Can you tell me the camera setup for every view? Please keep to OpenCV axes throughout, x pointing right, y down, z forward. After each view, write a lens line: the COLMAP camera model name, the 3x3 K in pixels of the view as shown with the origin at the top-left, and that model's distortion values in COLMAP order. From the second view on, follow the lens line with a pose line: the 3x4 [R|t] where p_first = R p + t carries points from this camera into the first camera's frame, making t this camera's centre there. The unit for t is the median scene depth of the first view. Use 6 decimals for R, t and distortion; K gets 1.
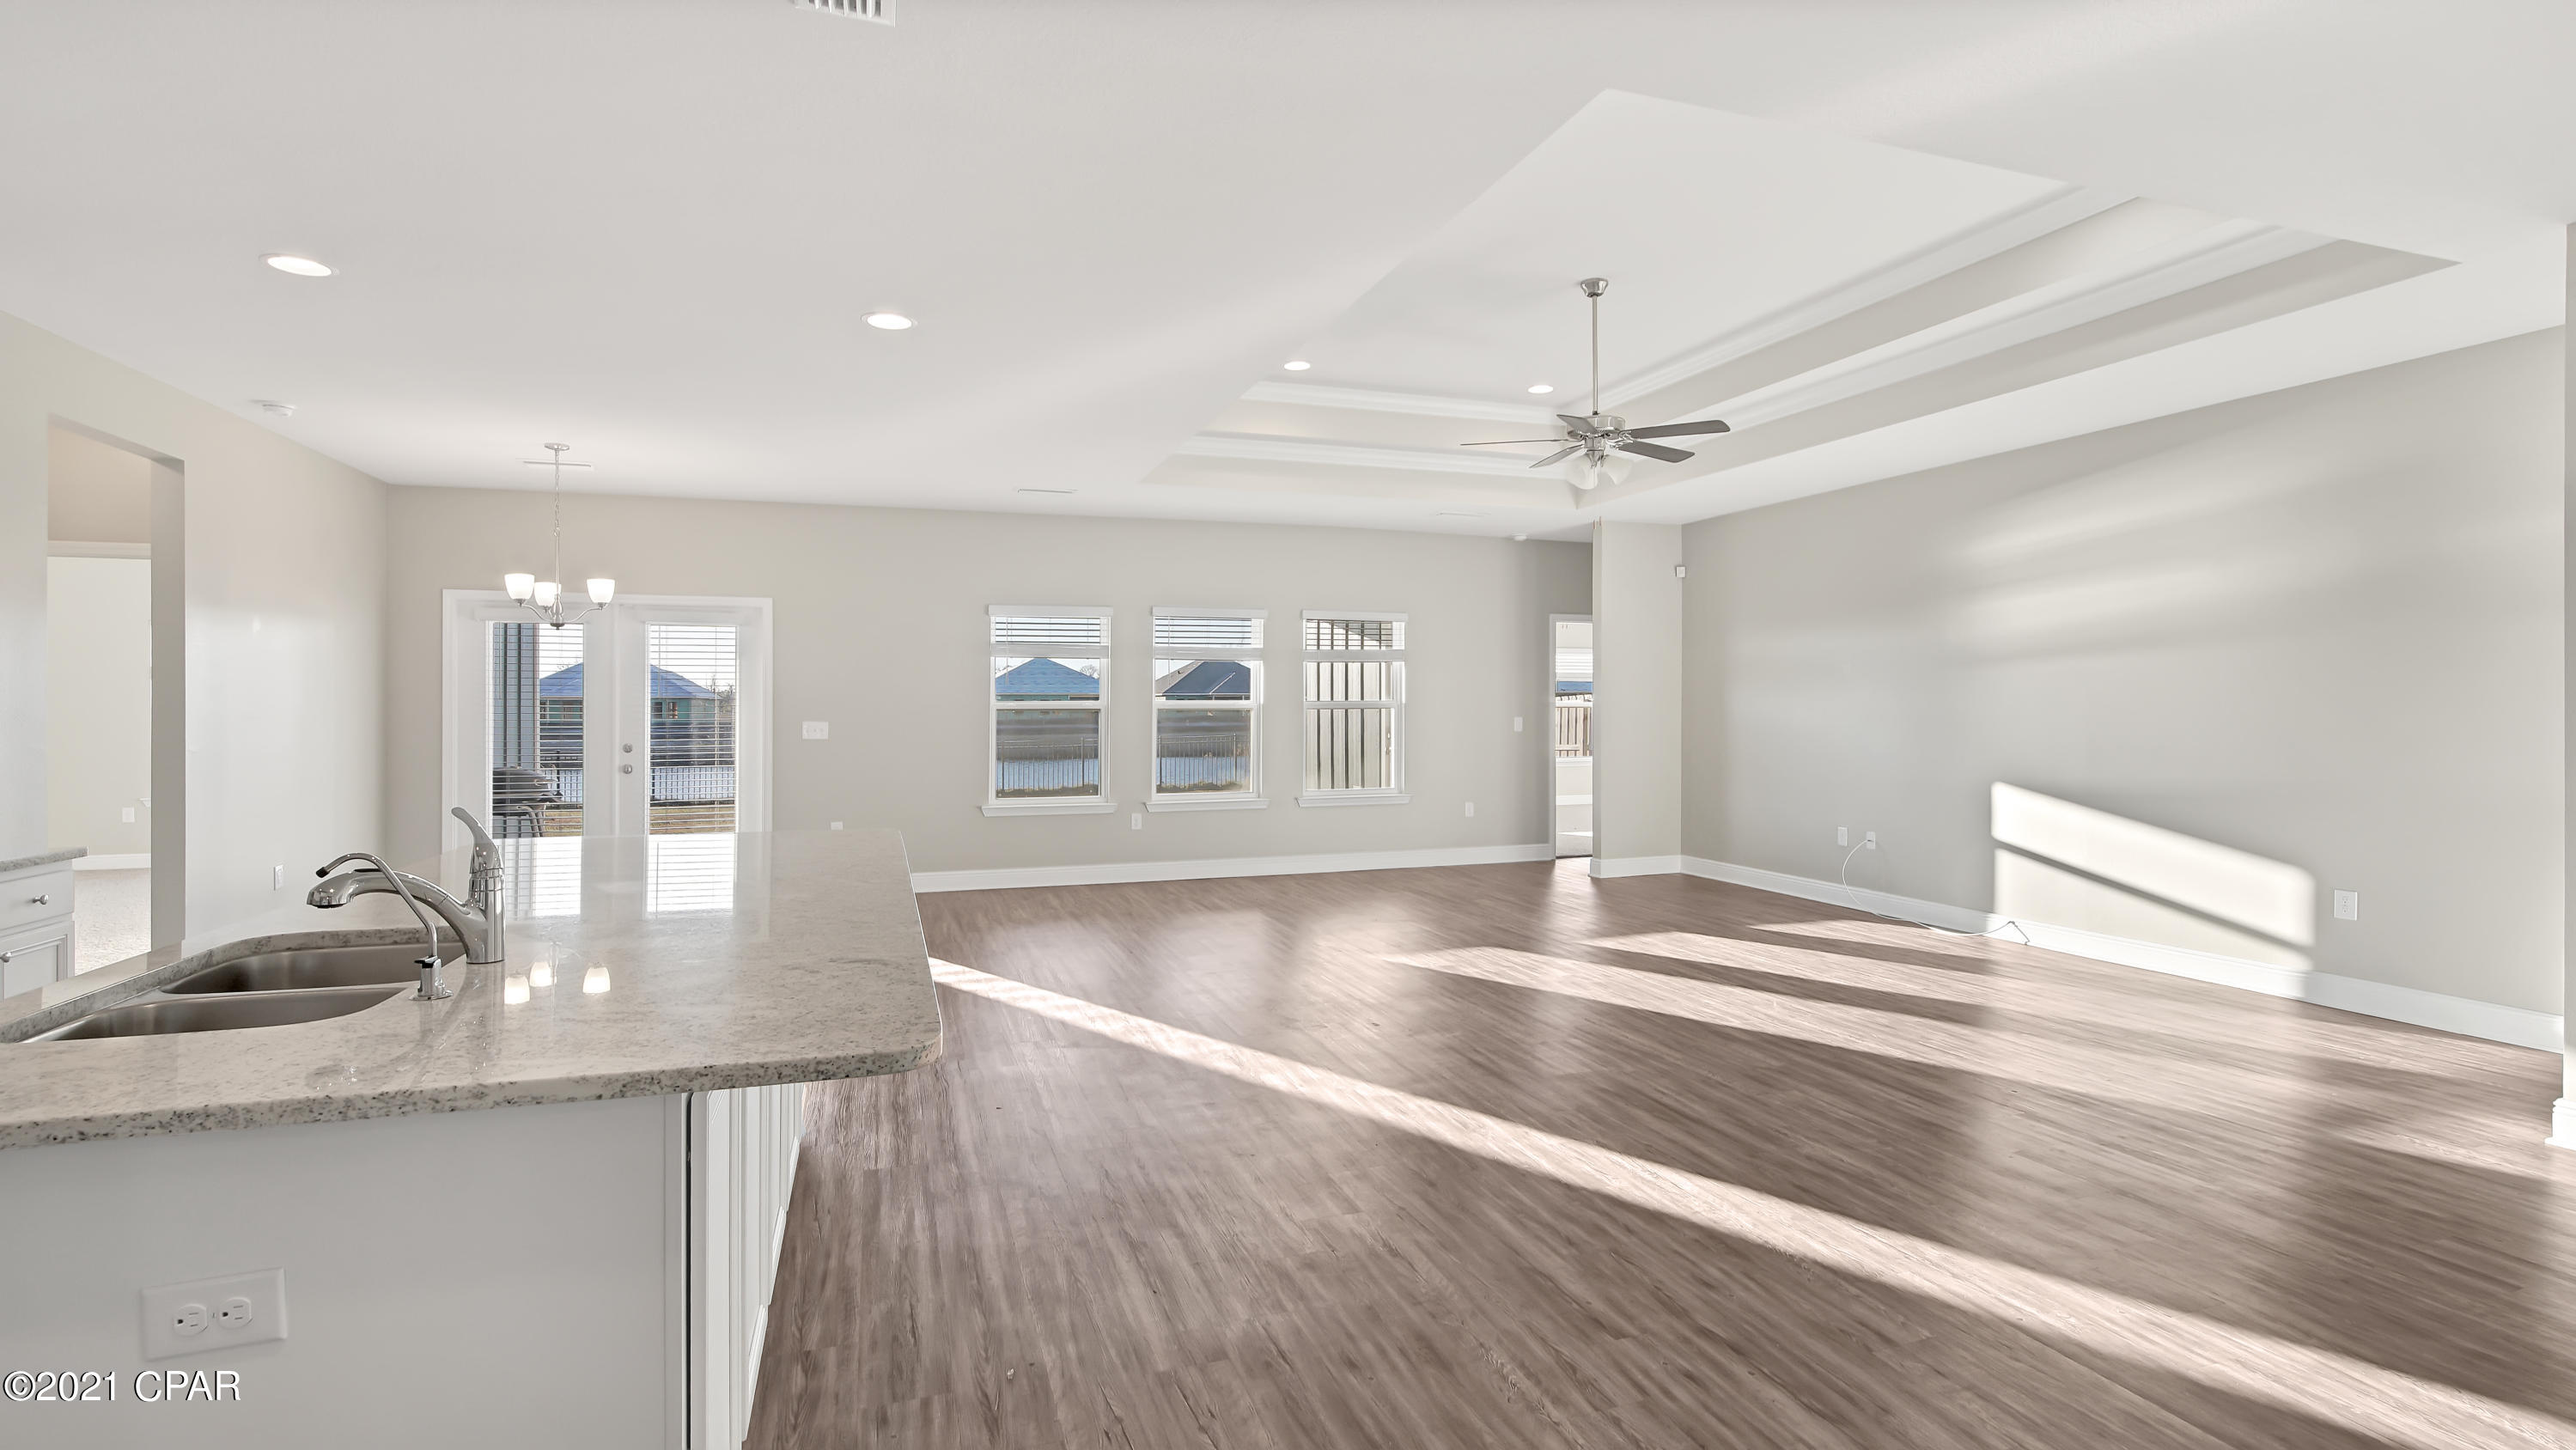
lens RADIAL K [[1176.5, 0, 1278.8], [0, 1176.5, 706.6], [0, 0, 1]] dist [0.003770, 0.000681]
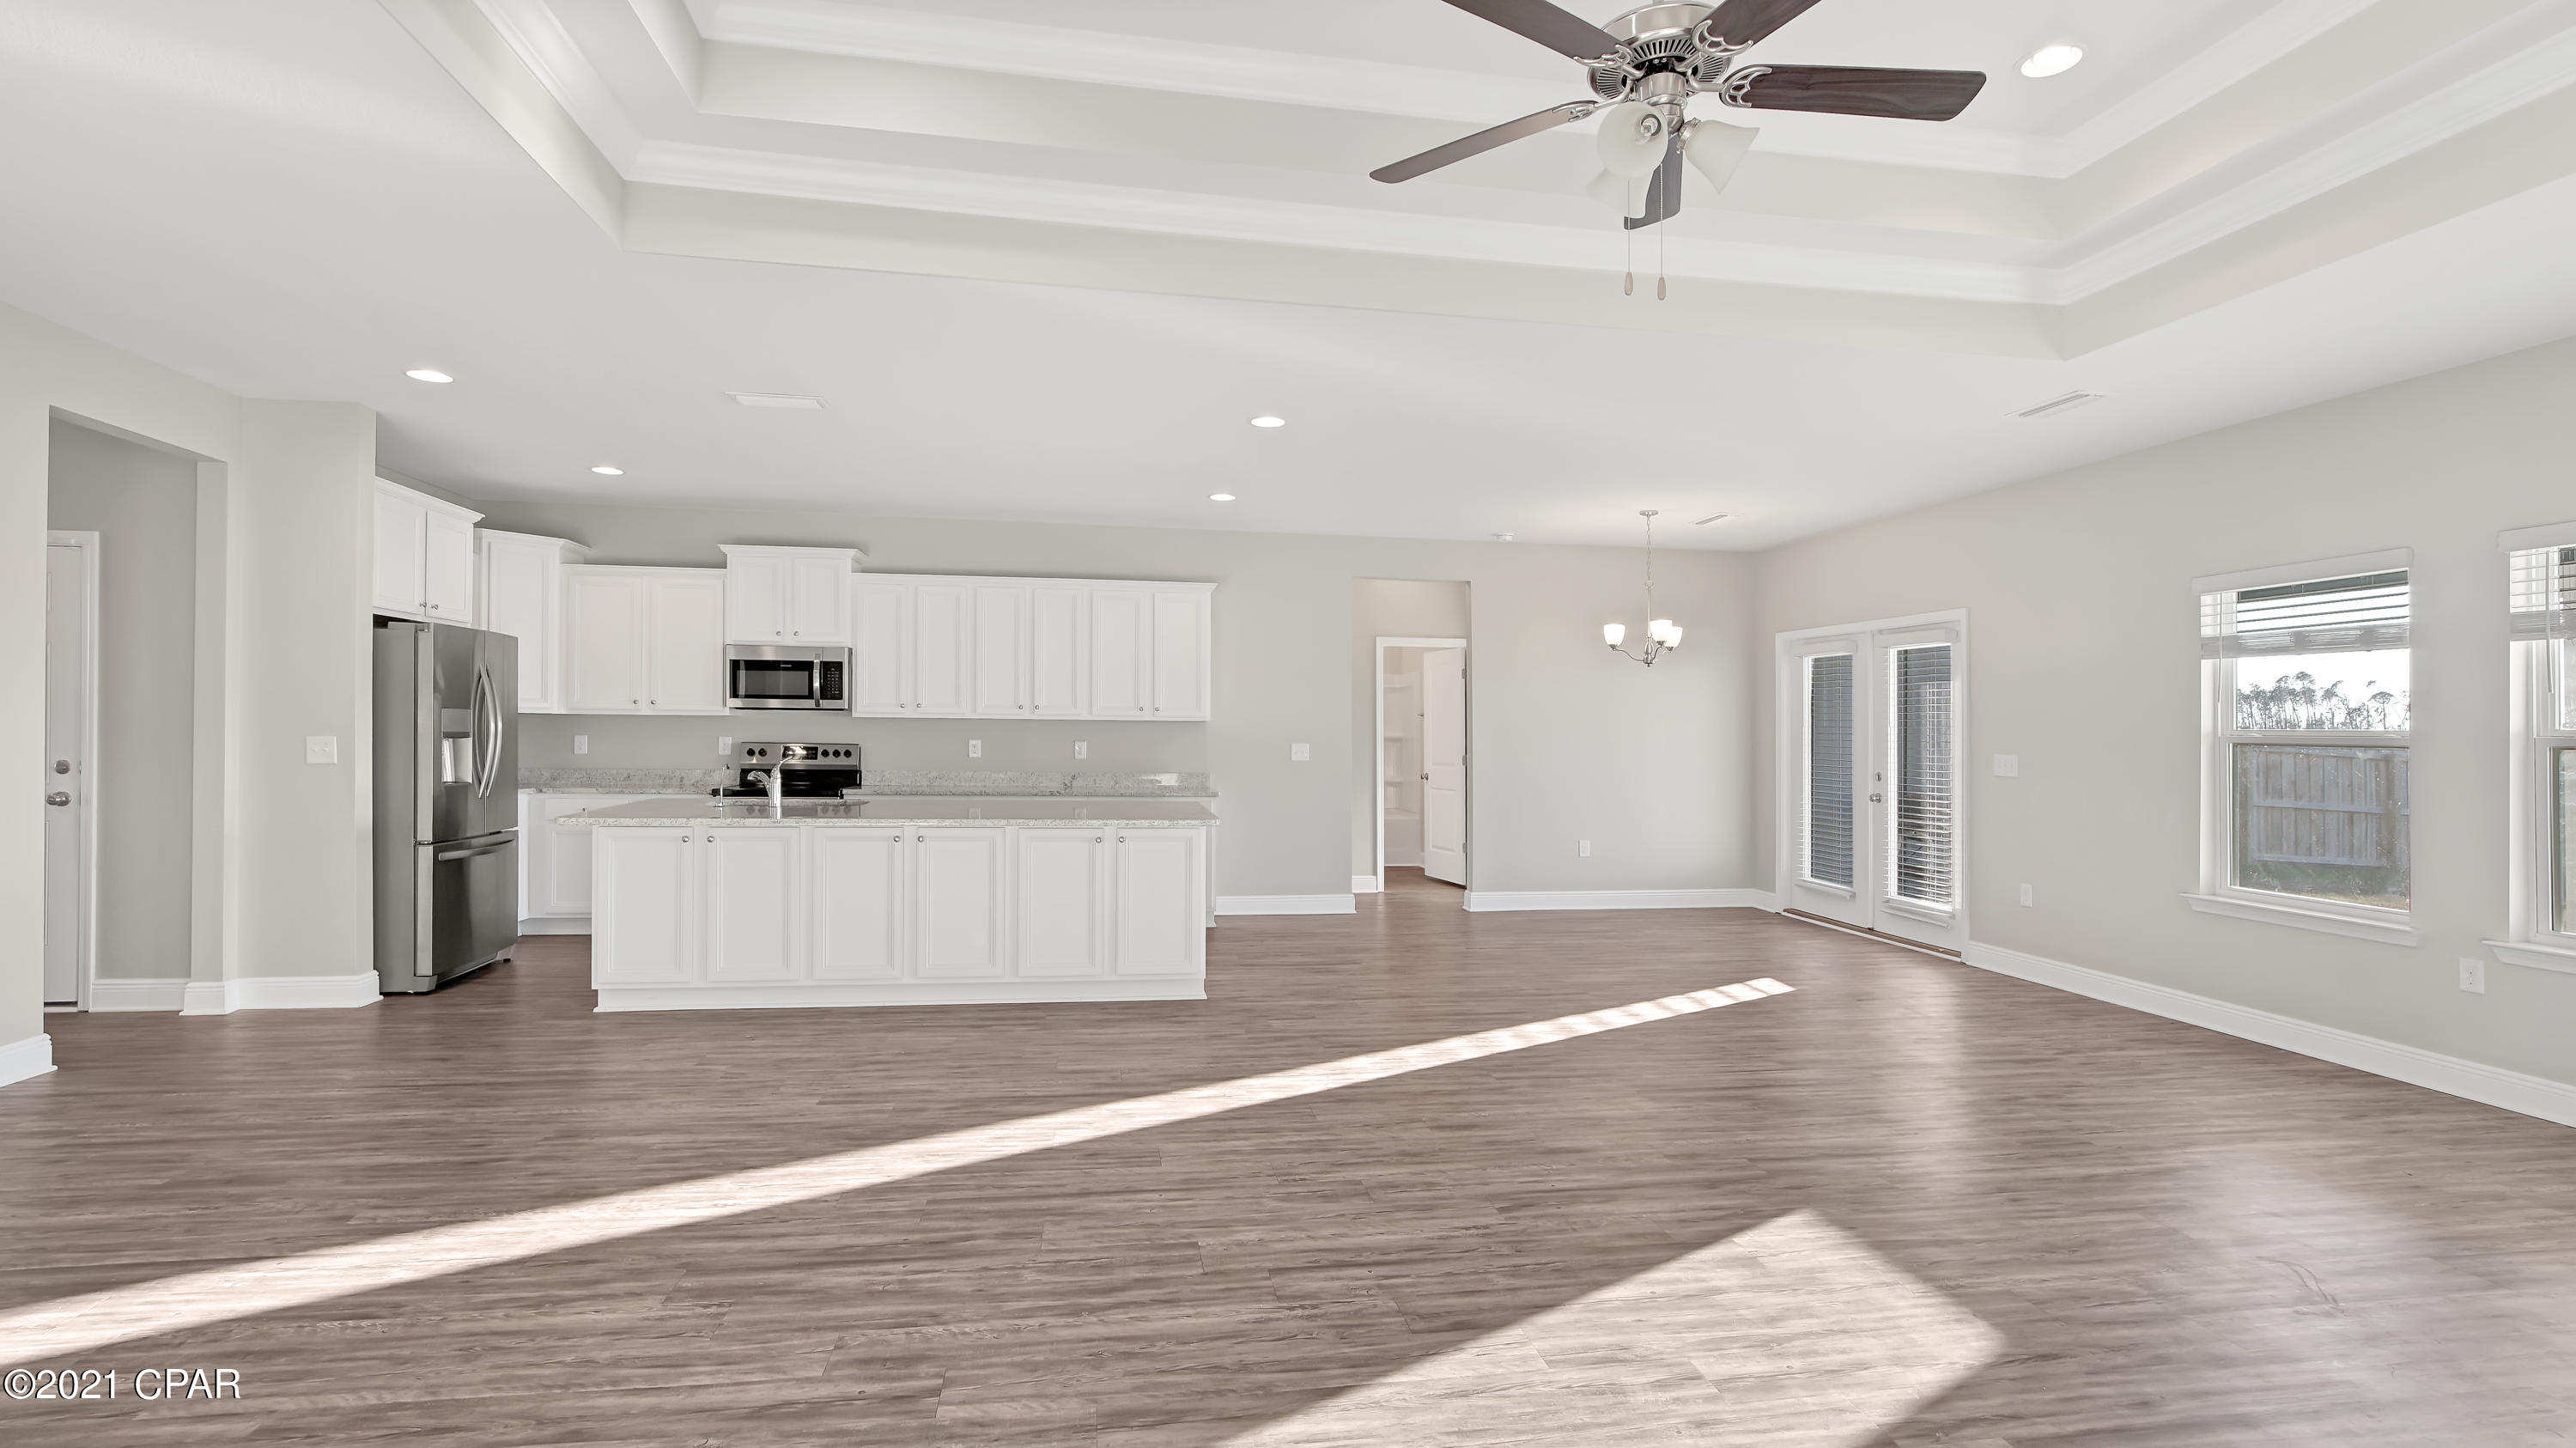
lens RADIAL K [[1176.6, 0, 1279.2], [0, 1176.6, 728.5], [0, 0, 1]] dist [0.003770, 0.000681]
pose [[-0.176244, -0.003768, -0.984339, 1.066161], [-0.010132, 0.999947, -0.002014, 0.004112], [0.984294, 0.009618, -0.176273, 1.447608]]
